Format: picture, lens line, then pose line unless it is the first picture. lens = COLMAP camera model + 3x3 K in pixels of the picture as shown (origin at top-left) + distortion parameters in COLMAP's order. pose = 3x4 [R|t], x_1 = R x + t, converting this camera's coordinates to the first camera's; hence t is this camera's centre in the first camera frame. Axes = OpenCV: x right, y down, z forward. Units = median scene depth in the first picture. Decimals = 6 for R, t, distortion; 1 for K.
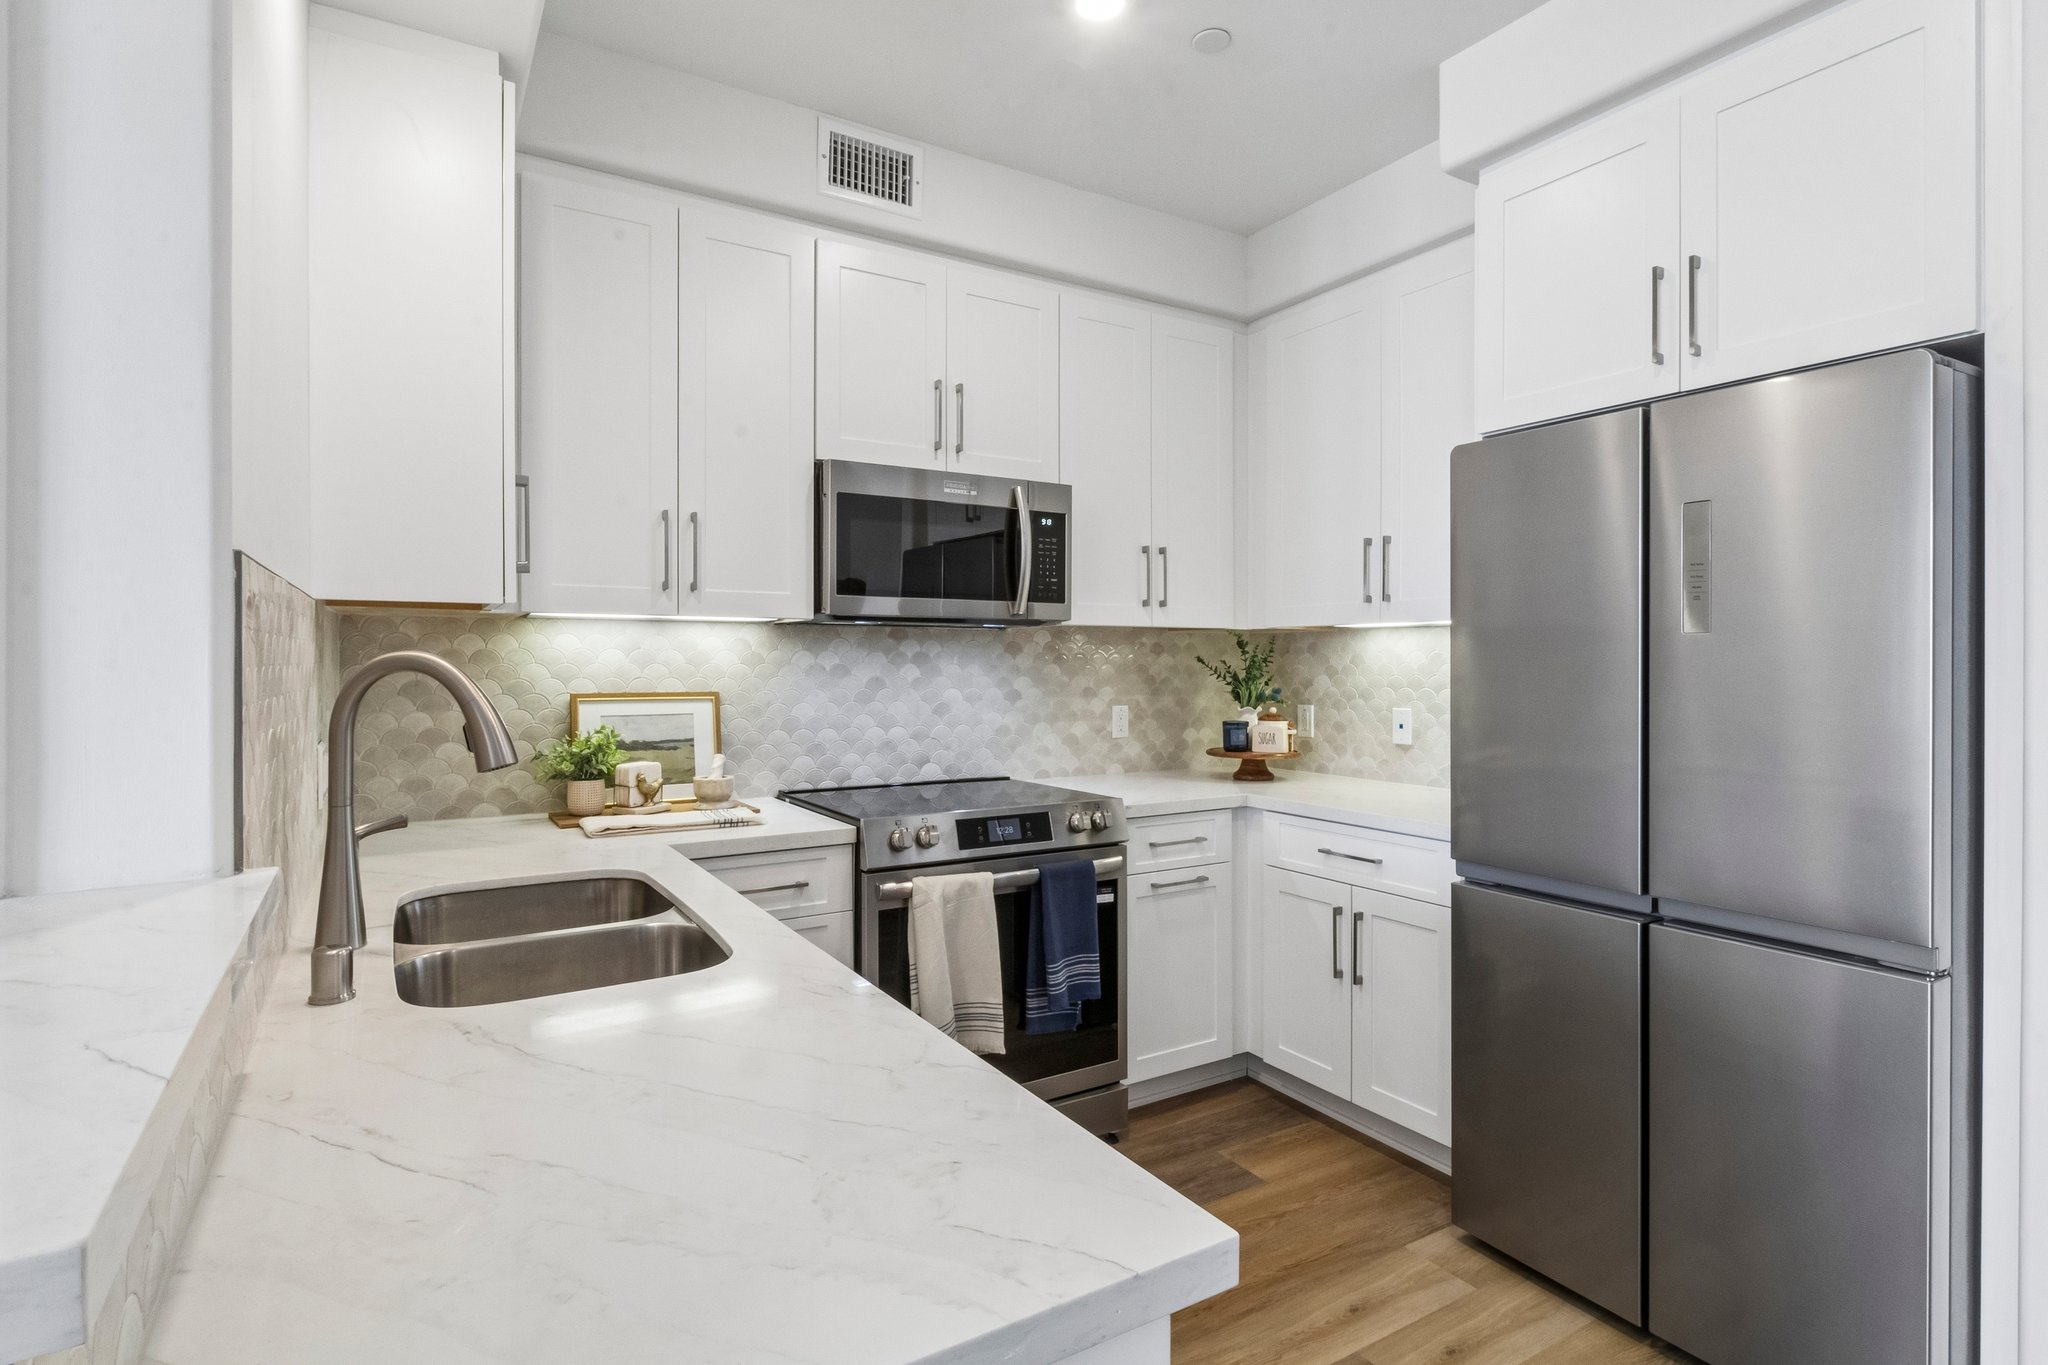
lens RADIAL K [[1004.2, 0, 989.9], [0, 1004.2, 665.7], [0, 0, 1]] dist [0.001775, -0.001288]
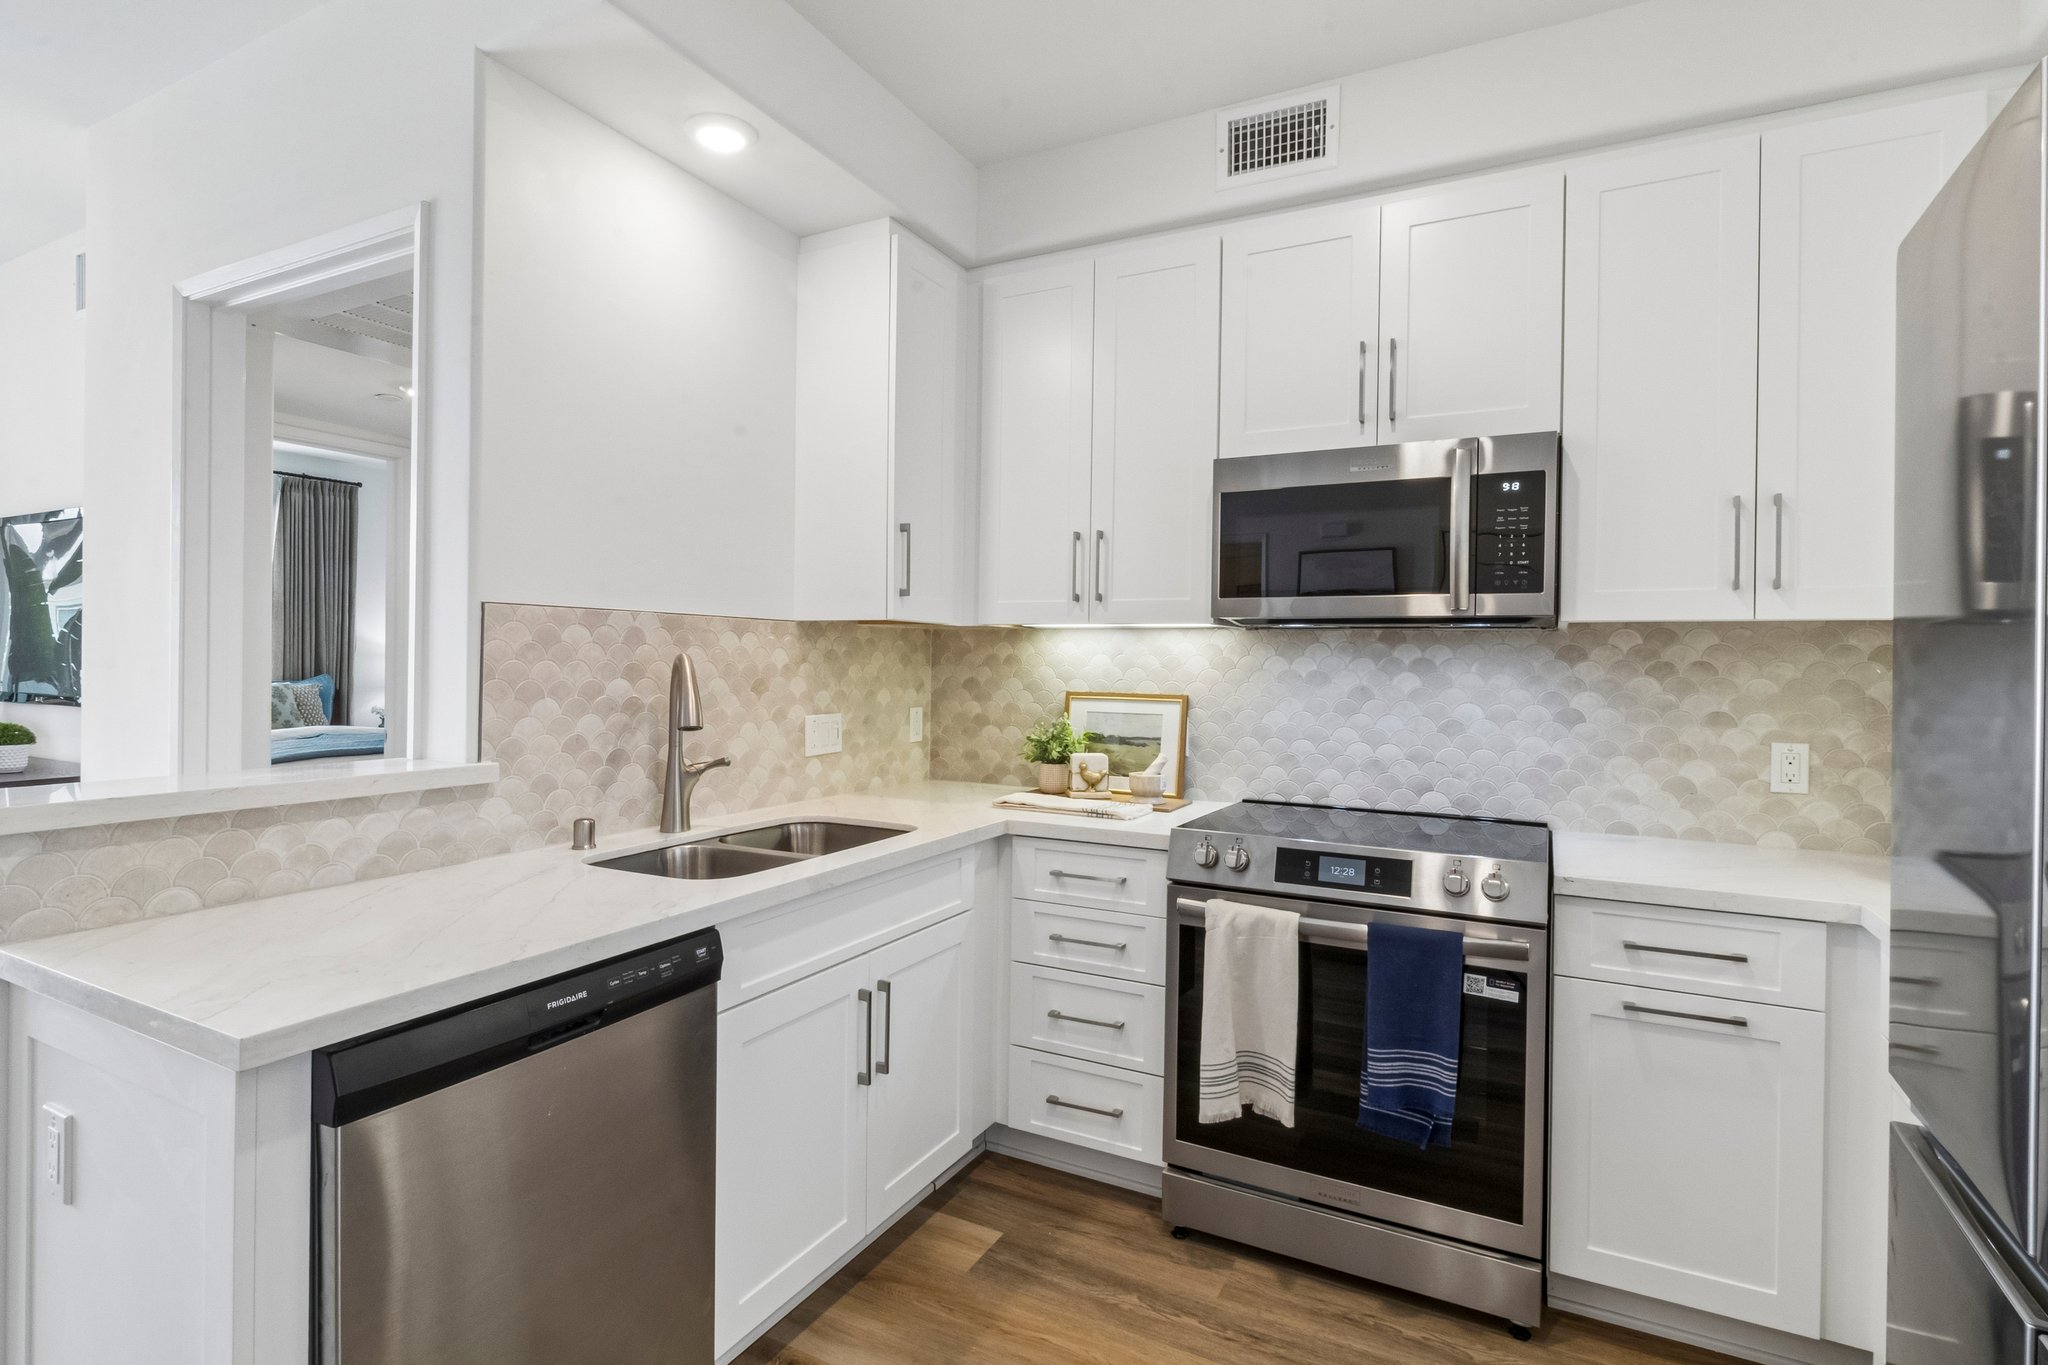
lens RADIAL K [[1004.2, 0, 1012.6], [0, 1004.2, 667.9], [0, 0, 1]] dist [0.001775, -0.001288]
pose [[0.525361, 0.010826, -0.850811, 0.539792], [-0.017296, 0.999848, 0.002043, -0.001670], [0.850704, 0.013642, 0.525468, 0.304107]]
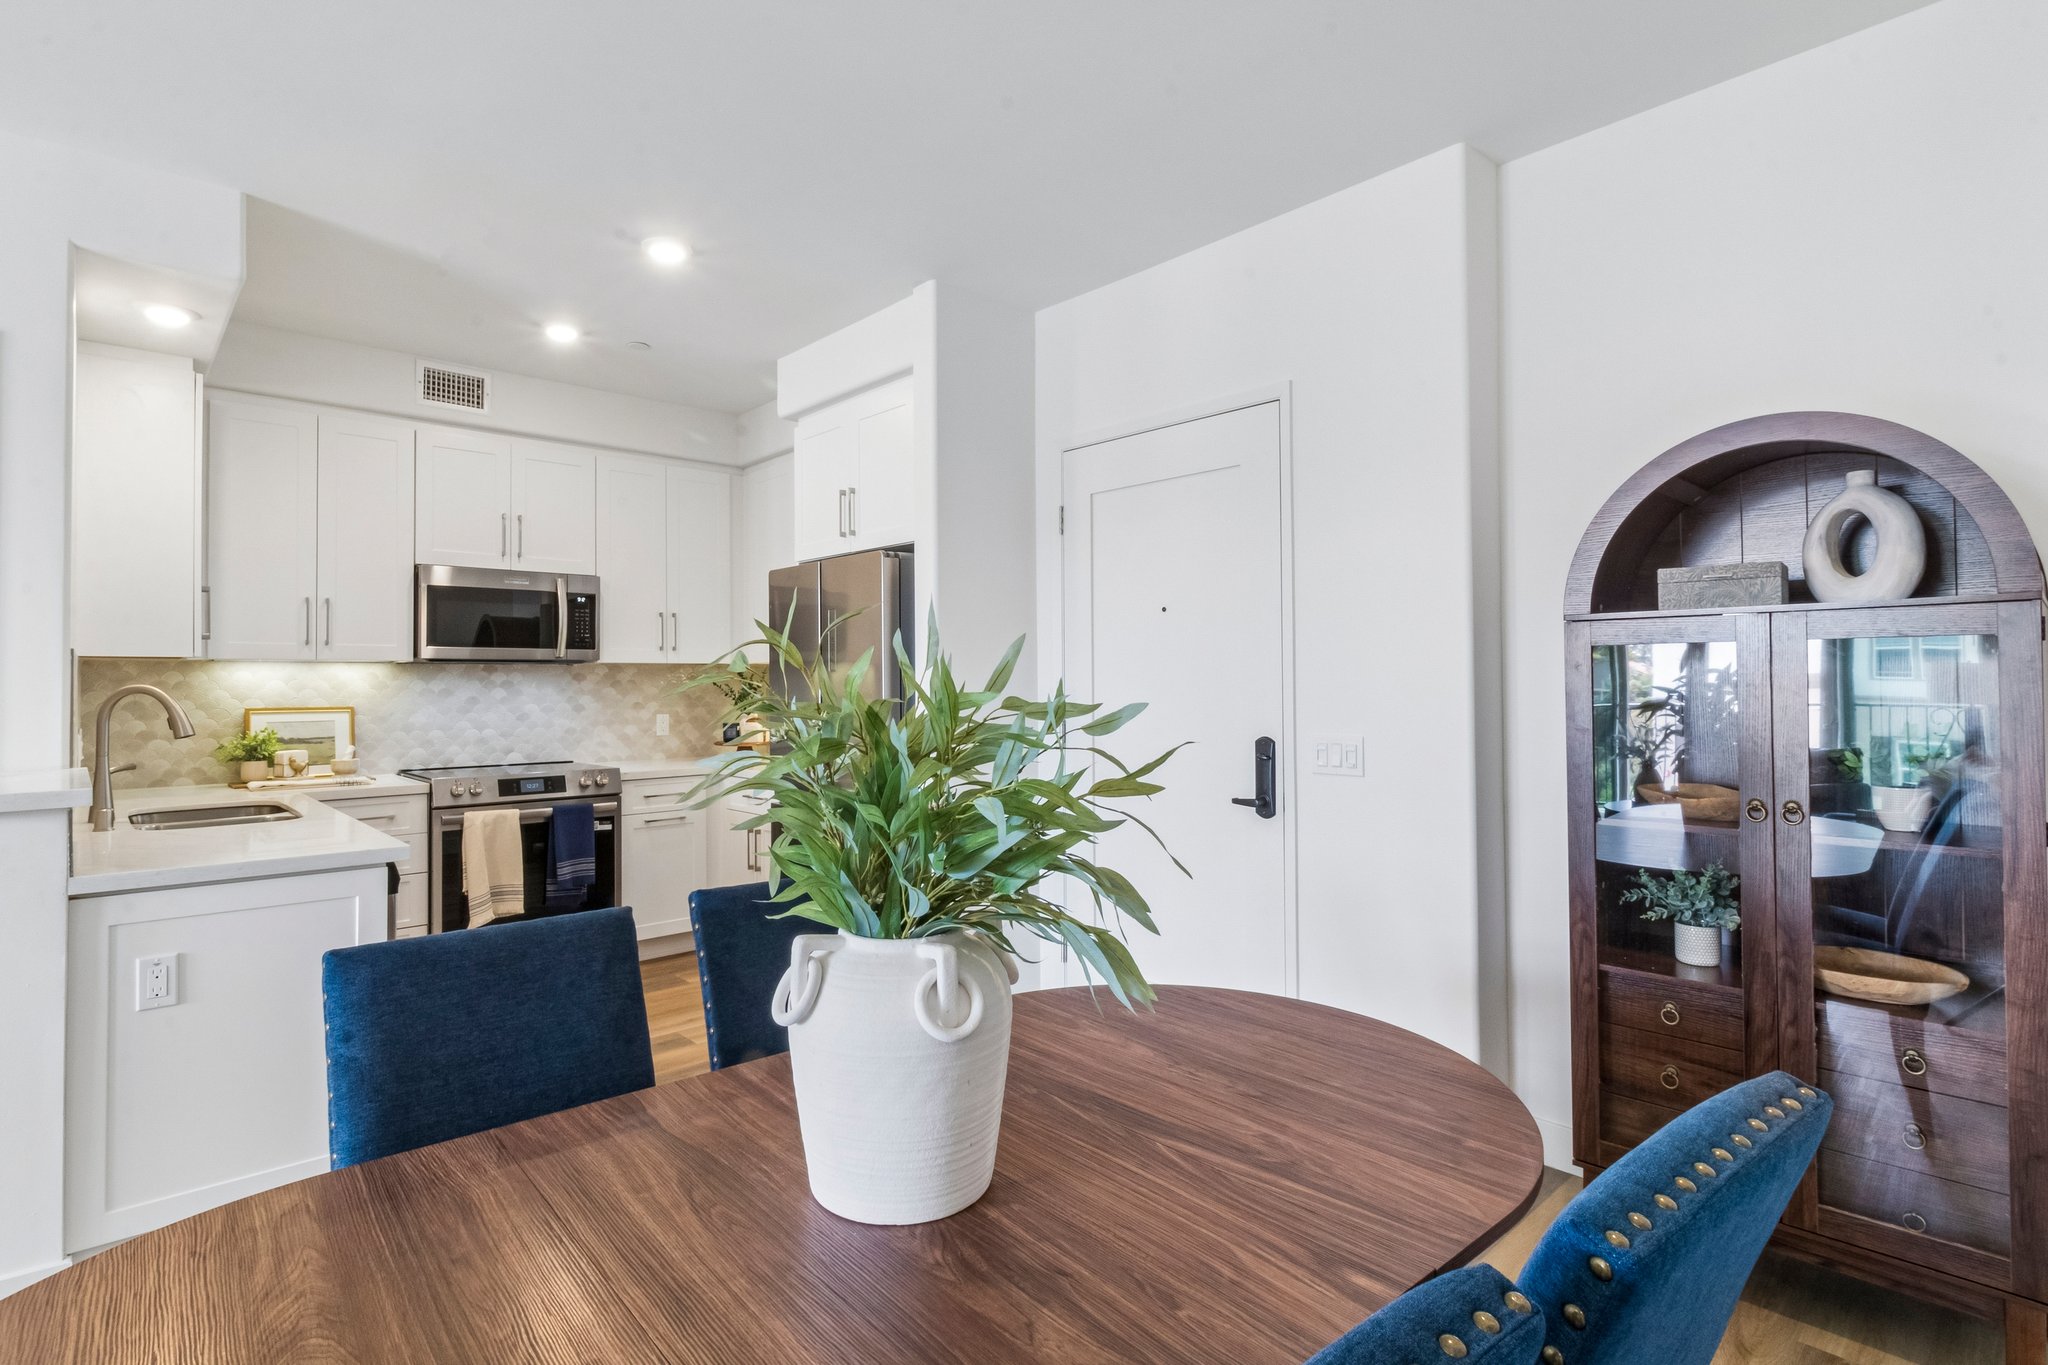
lens RADIAL K [[1004.2, 0, 987.1], [0, 1004.2, 665.6], [0, 0, 1]] dist [0.001775, -0.001288]
pose [[0.980140, -0.004186, 0.198263, 0.401690], [0.008626, 0.999731, -0.021536, 0.004028], [-0.198120, 0.022819, 0.979912, -0.760717]]
